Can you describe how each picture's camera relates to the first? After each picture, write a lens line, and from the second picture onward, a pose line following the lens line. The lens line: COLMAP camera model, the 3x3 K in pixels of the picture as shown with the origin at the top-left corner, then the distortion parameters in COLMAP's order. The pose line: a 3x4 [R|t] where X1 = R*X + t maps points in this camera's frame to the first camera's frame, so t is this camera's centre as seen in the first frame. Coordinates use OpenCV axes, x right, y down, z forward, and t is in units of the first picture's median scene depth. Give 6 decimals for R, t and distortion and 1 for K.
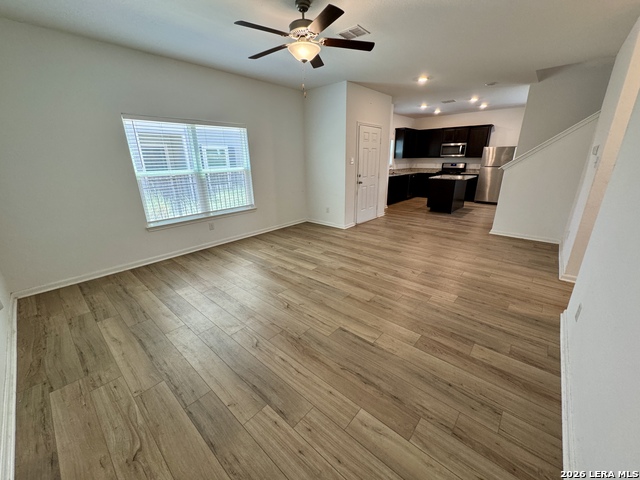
lens RADIAL K [[255.4, 0, 320.0], [0, 255.4, 240.0], [0, 0, 1]] dist [-0.010848, 0.000178]
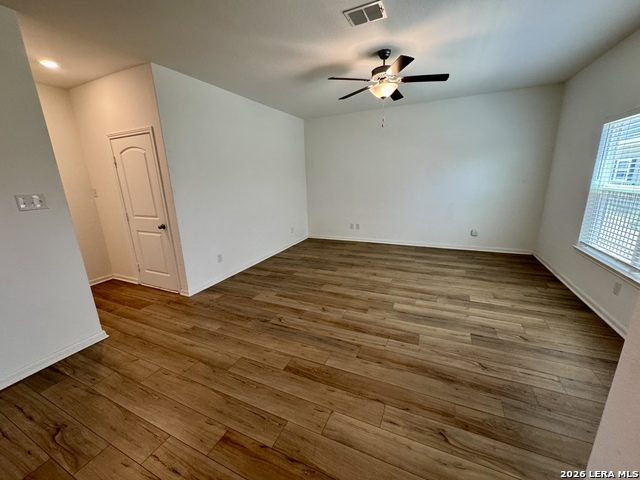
lens RADIAL K [[255.4, 0, 320.0], [0, 255.4, 240.0], [0, 0, 1]] dist [-0.010848, 0.000178]
pose [[-0.957462, 0.114139, -0.265027, 0.407500], [-0.042769, 0.852170, 0.521514, -0.497216], [0.285373, 0.510665, -0.811039, 1.484989]]
